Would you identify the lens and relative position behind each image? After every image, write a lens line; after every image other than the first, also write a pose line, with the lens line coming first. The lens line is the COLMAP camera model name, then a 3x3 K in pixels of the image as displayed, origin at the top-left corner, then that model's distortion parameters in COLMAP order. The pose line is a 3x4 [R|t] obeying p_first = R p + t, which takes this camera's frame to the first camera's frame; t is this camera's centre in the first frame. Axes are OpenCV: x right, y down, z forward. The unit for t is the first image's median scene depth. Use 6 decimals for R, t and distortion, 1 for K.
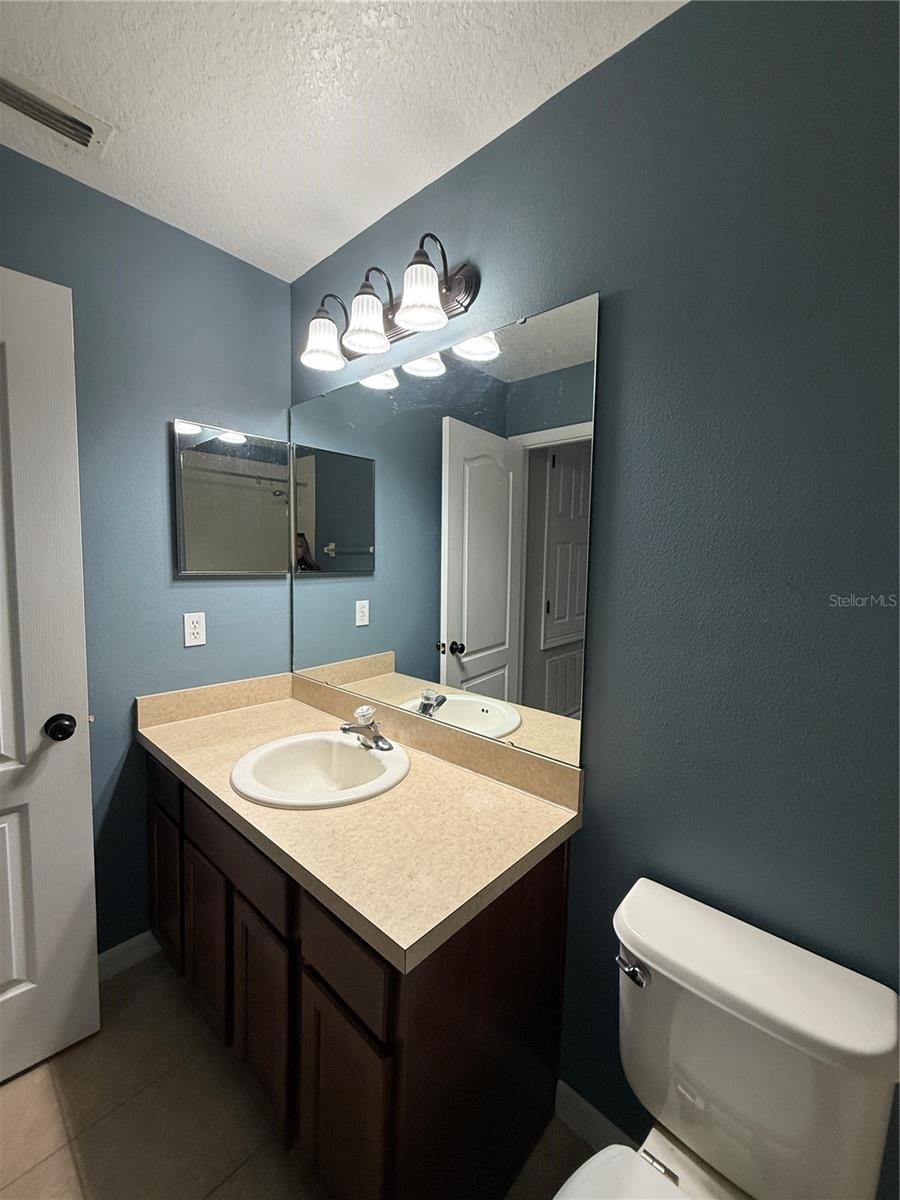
lens RADIAL K [[481.2, 0, 450.6], [0, 481.2, 597.9], [0, 0, 1]] dist [0.001126, 0.000704]
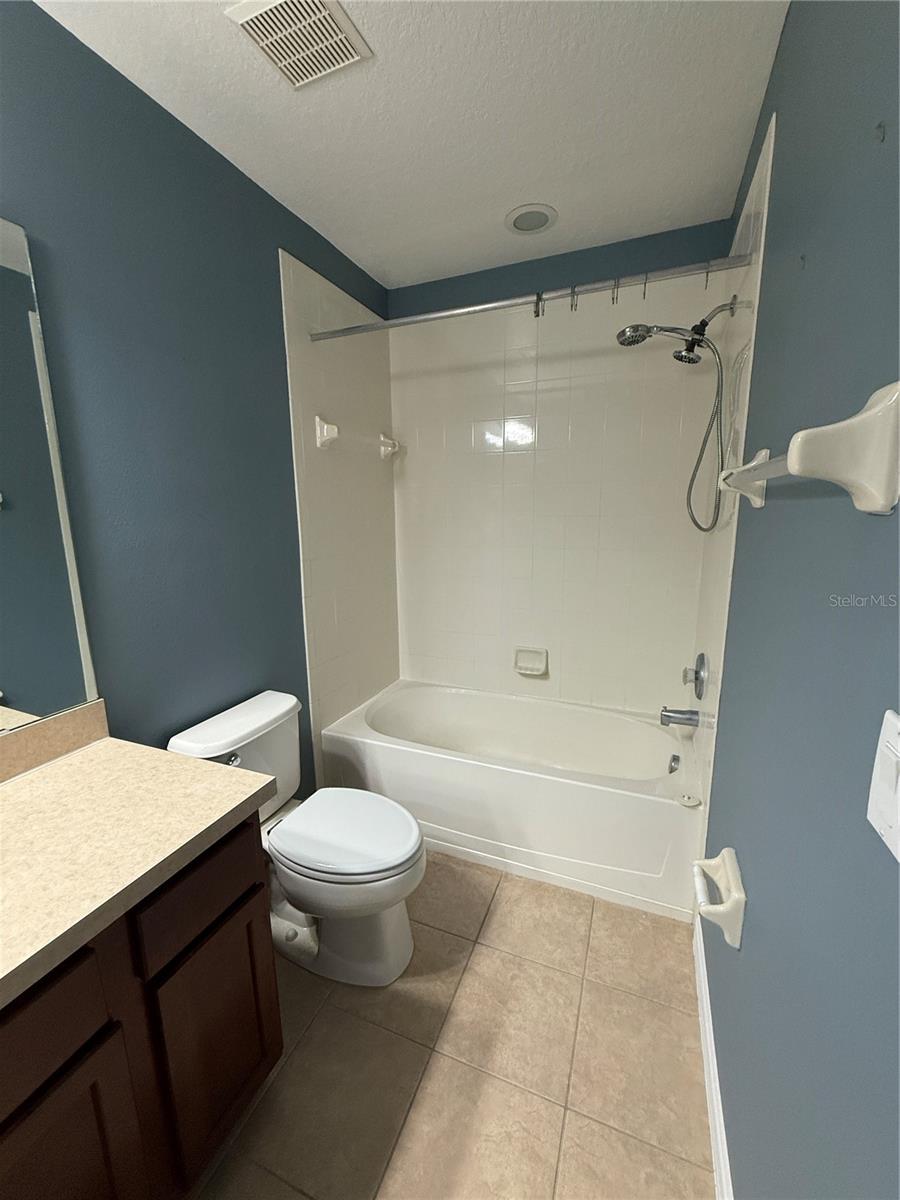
lens RADIAL K [[481.2, 0, 450.6], [0, 481.2, 597.9], [0, 0, 1]] dist [0.001126, 0.000704]
pose [[-0.326400, -0.198400, 0.924175, -1.042389], [0.085110, 0.967583, 0.237778, -0.061793], [-0.941392, 0.156267, -0.298934, 0.597457]]
